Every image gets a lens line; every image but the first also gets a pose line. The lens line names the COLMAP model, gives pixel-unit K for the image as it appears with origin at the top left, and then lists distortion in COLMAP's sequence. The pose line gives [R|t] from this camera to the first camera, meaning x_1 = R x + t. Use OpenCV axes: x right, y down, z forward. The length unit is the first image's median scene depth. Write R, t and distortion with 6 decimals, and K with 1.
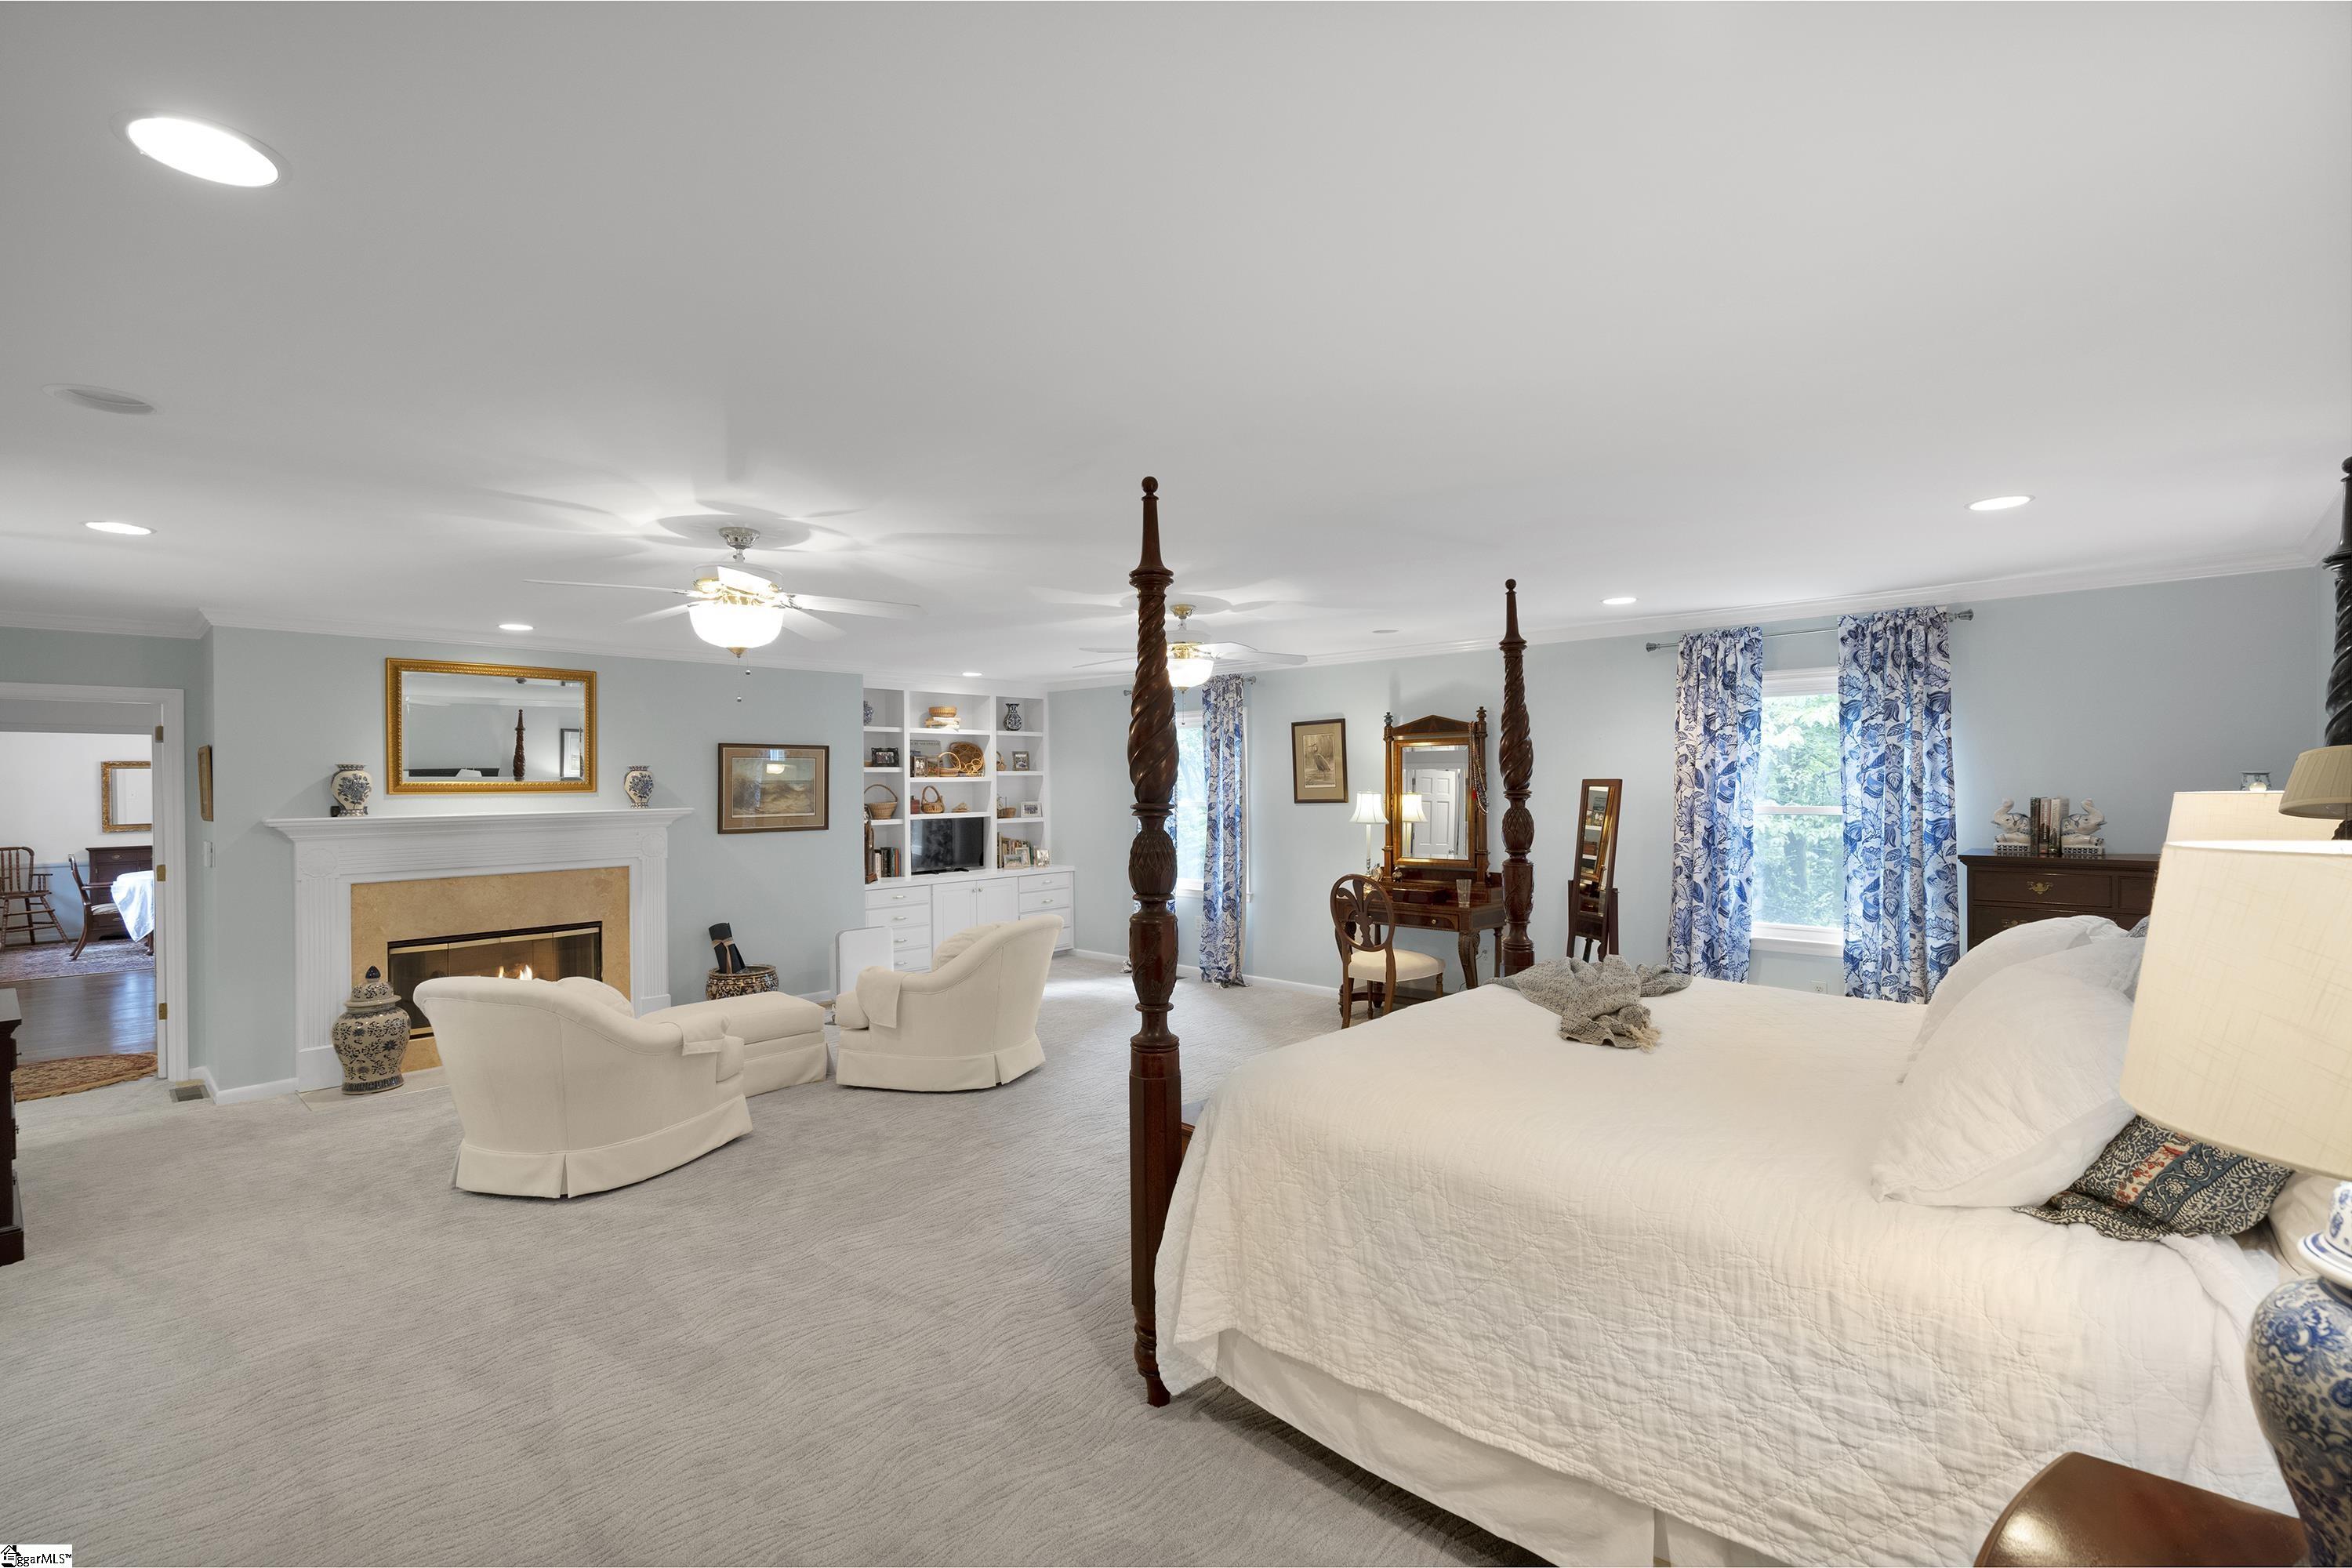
lens RADIAL K [[1064.1, 0, 1184.2], [0, 1064.1, 784.2], [0, 0, 1]] dist [-0.001693, 0.001349]
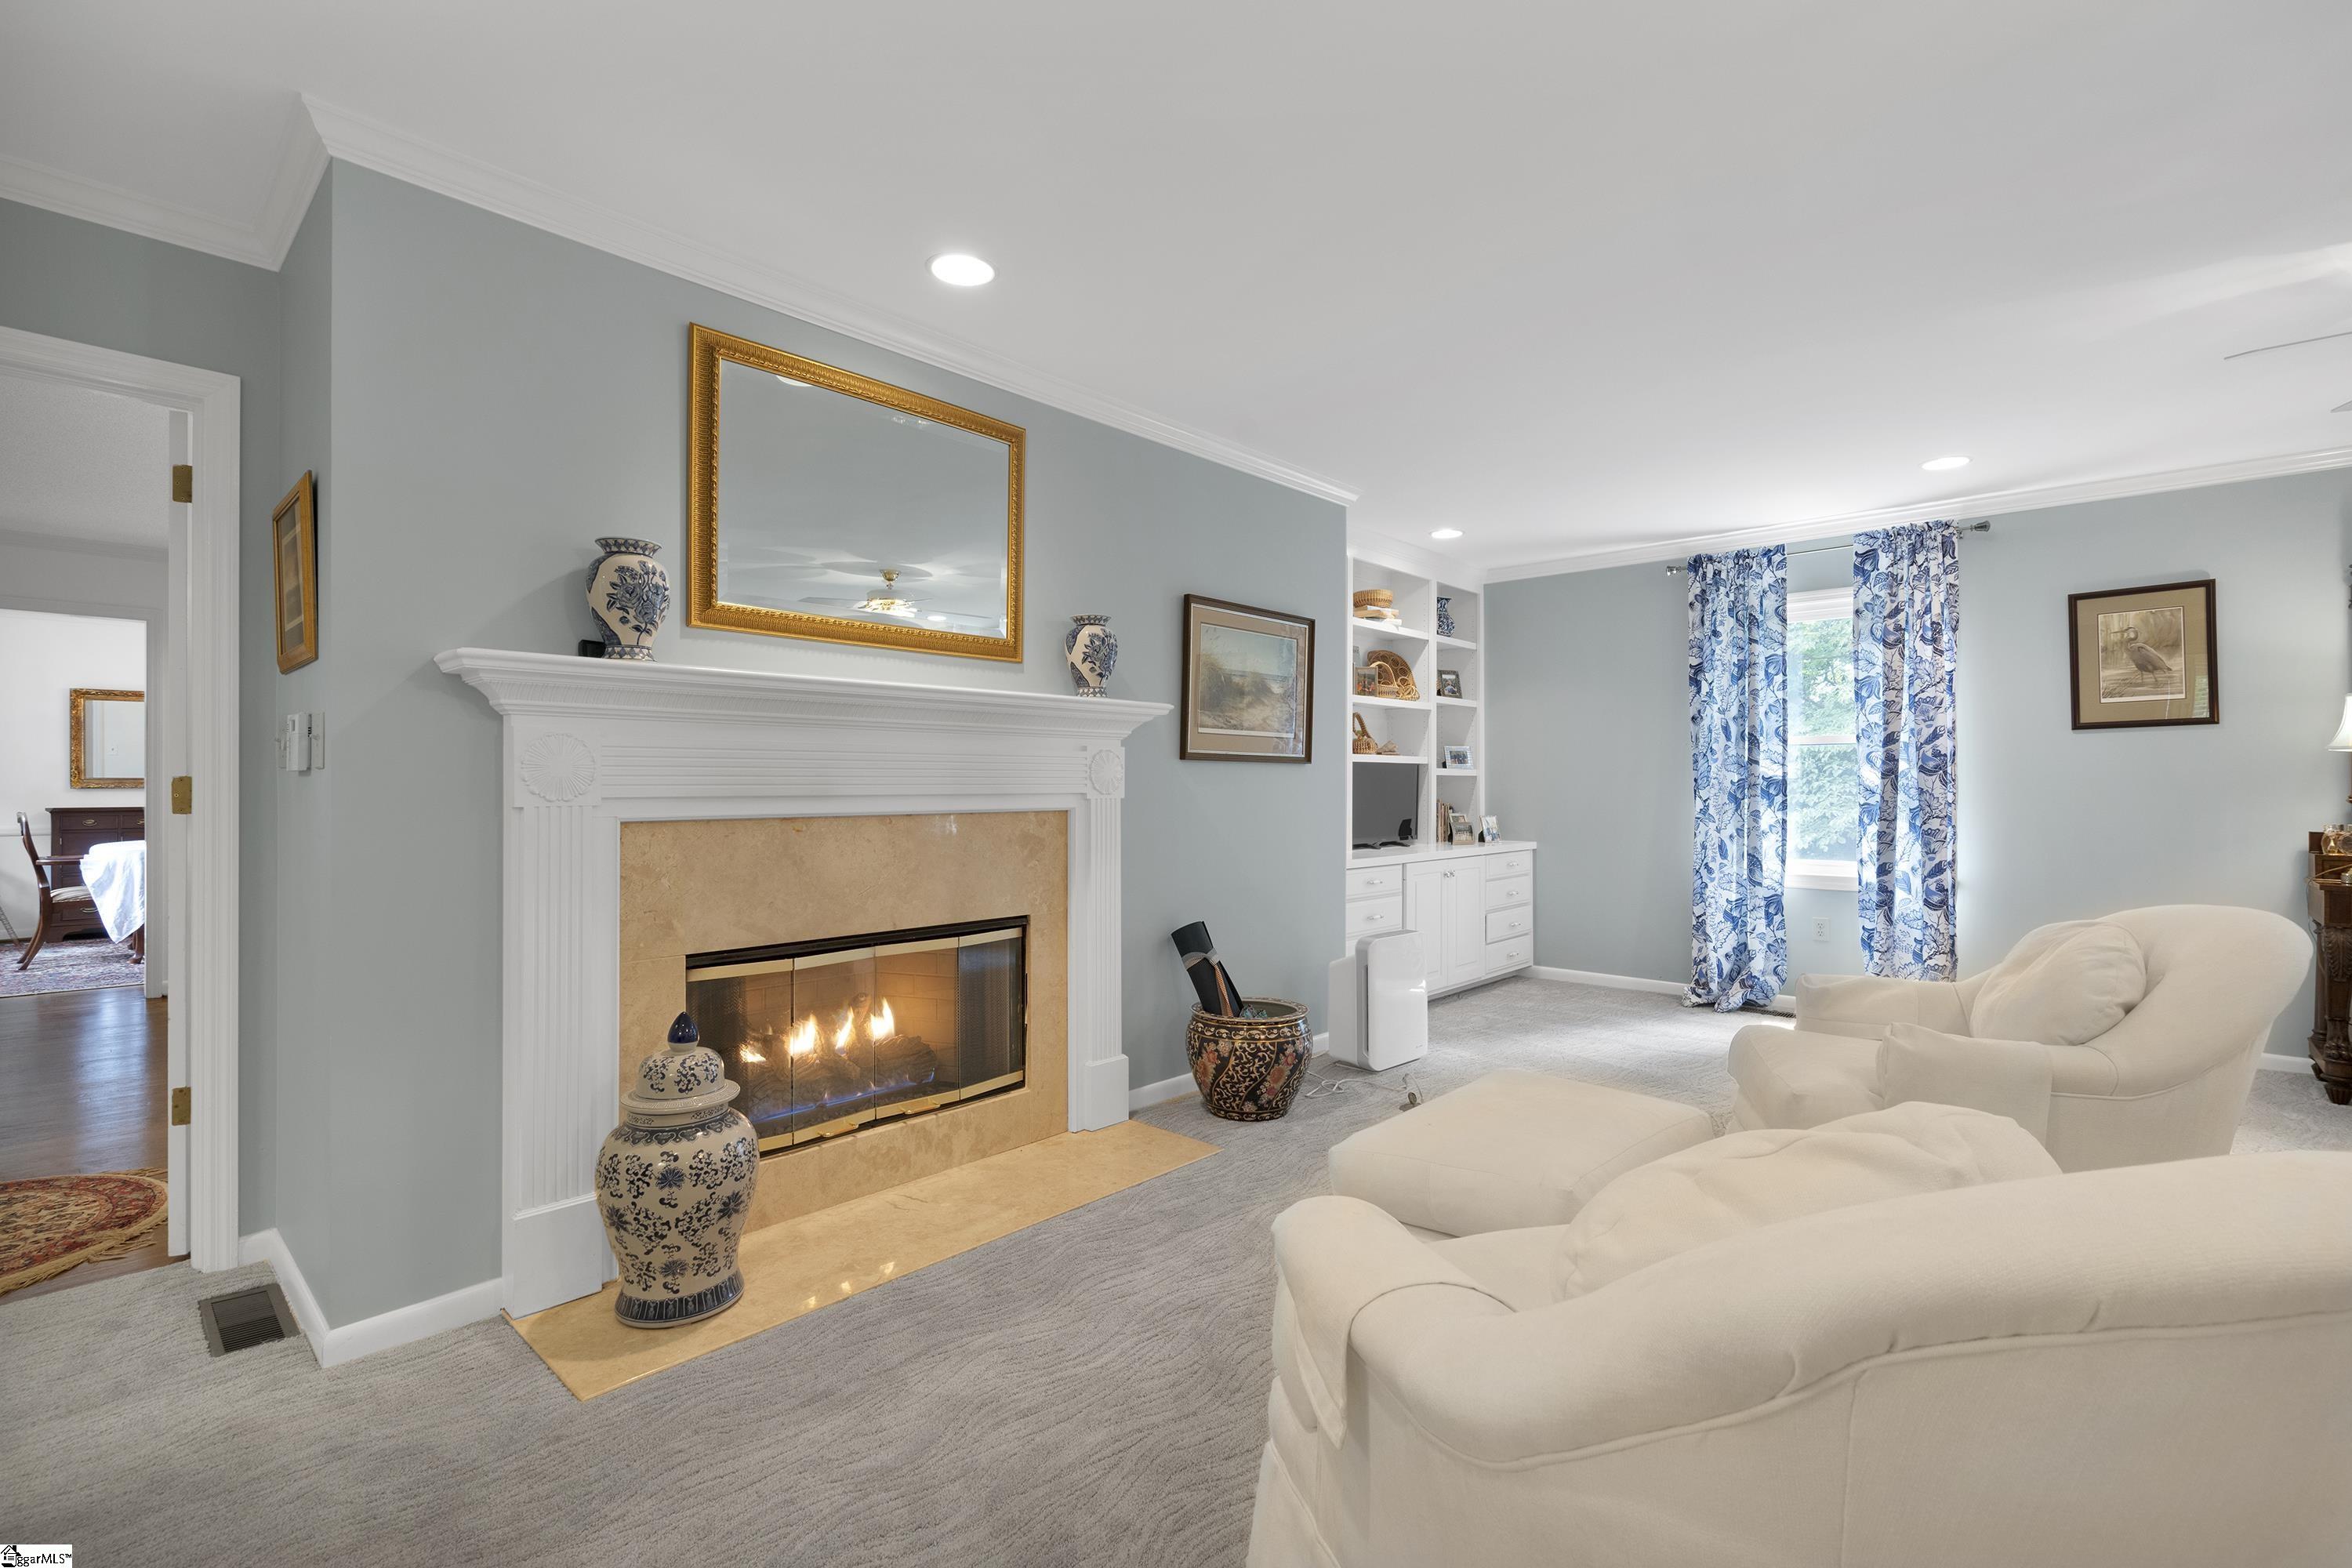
lens RADIAL K [[1064.1, 0, 1169.6], [0, 1064.1, 784.6], [0, 0, 1]] dist [-0.001693, 0.001349]
pose [[0.999950, 0.009593, 0.002740, -0.392381], [-0.009576, 0.999935, -0.006202, 0.055666], [-0.002799, 0.006176, 0.999977, 0.395481]]
